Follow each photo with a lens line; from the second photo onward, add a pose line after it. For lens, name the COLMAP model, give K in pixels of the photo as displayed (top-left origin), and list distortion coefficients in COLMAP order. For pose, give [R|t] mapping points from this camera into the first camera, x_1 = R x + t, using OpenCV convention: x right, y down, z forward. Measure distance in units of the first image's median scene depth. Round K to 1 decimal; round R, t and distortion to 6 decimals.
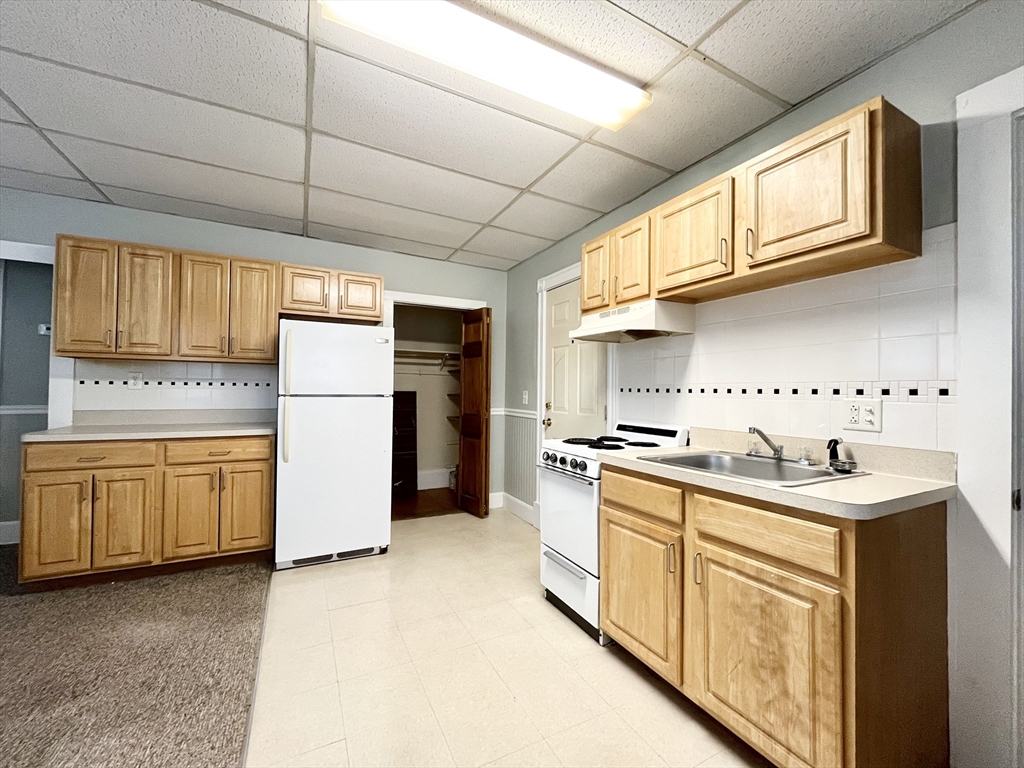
lens RADIAL K [[415.4, 0, 509.9], [0, 415.4, 383.1], [0, 0, 1]] dist [-0.002340, -0.000437]
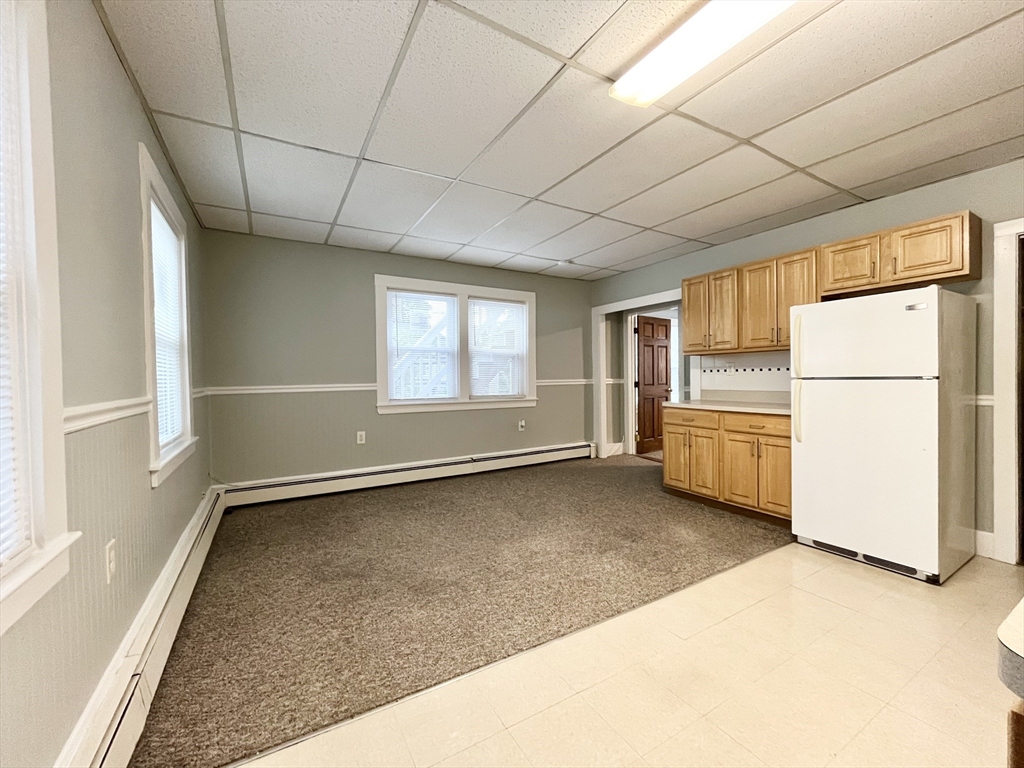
lens RADIAL K [[415.4, 0, 509.9], [0, 415.4, 383.1], [0, 0, 1]] dist [-0.002340, -0.000437]
pose [[0.058820, 0.002724, -0.998265, 0.462475], [0.031896, 0.999481, 0.004607, 0.013190], [0.997759, -0.032111, 0.058703, 0.213313]]
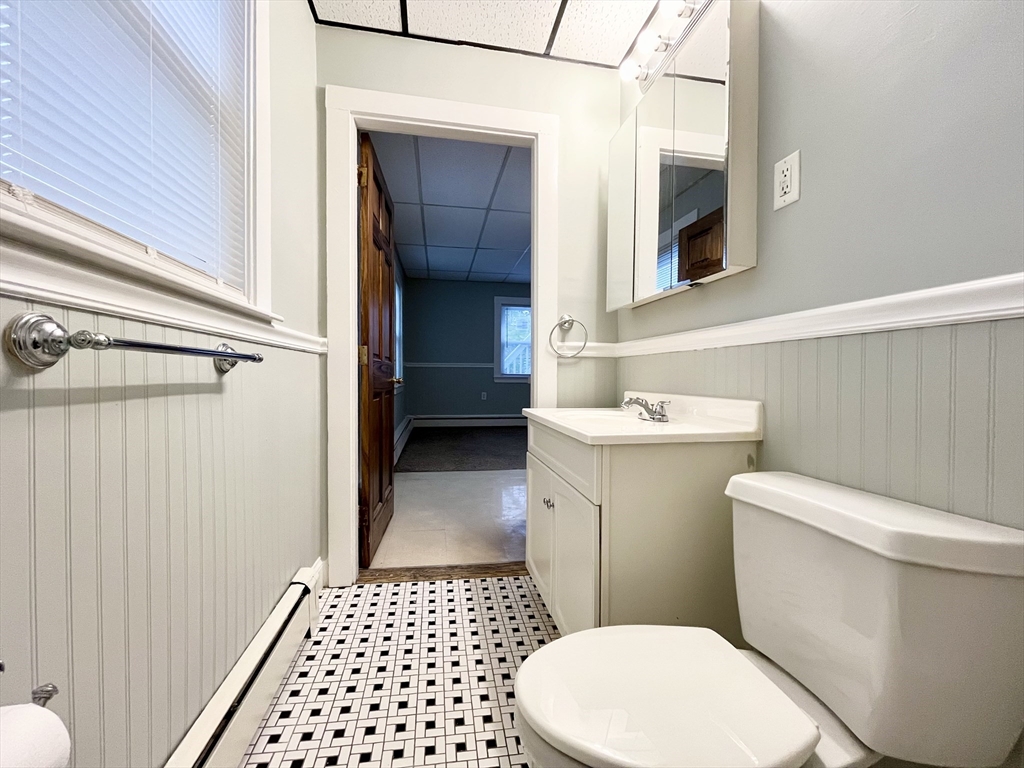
lens RADIAL K [[415.4, 0, 509.9], [0, 415.4, 383.1], [0, 0, 1]] dist [-0.002340, -0.000437]
pose [[-0.287978, 0.001377, -0.957636, 1.249798], [0.008000, 0.999968, -0.000968, 0.123965], [0.957604, -0.007940, -0.287980, 0.614112]]
